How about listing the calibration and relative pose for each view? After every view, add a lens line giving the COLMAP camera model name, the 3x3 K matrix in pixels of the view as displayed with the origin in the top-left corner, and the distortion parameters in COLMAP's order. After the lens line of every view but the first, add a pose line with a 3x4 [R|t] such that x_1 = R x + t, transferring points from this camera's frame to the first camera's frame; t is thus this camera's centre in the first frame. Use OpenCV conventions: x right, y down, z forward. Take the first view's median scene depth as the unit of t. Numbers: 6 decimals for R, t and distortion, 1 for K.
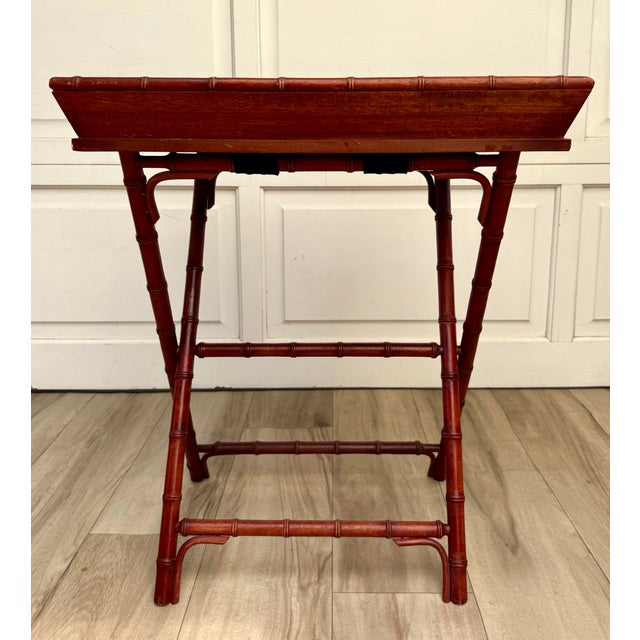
lens RADIAL K [[595.0, 0, 338.6], [0, 595.0, 289.0], [0, 0, 1]] dist [-0.010301, 0.000000]
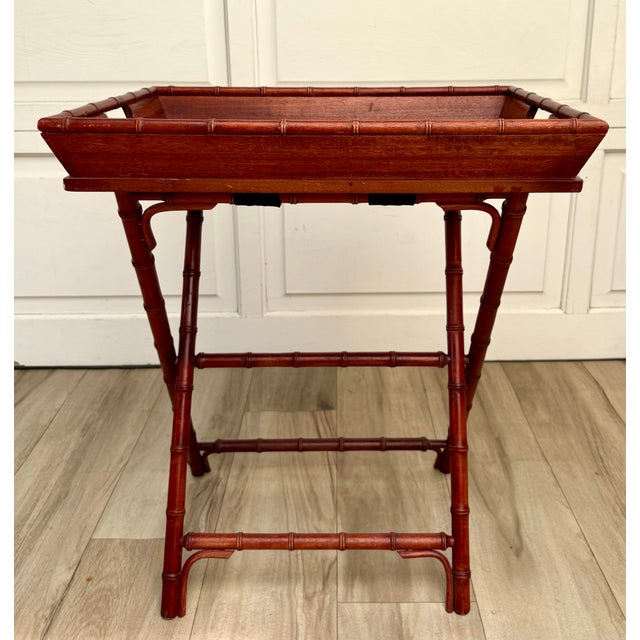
lens RADIAL K [[653.9, 0, 351.7], [0, 653.9, 257.2], [0, 0, 1]] dist [-0.012386, 0.000000]
pose [[0.999888, -0.002477, 0.014743, -0.000693], [0.001092, 0.995642, 0.093256, -0.146015], [-0.014910, -0.093229, 0.995533, -0.042014]]
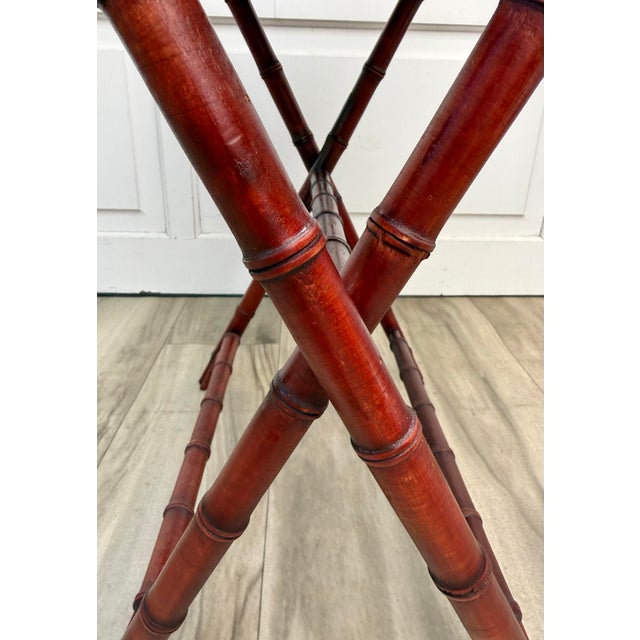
lens RADIAL K [[448.5, 0, 313.4], [0, 448.5, 318.5], [0, 0, 1]] dist [-0.026767, 0.026913]
pose [[0.999577, 0.006455, 0.028375, 0.022582], [-0.012395, 0.976653, 0.214463, 0.095531], [-0.026328, -0.214724, 0.976320, 0.556272]]
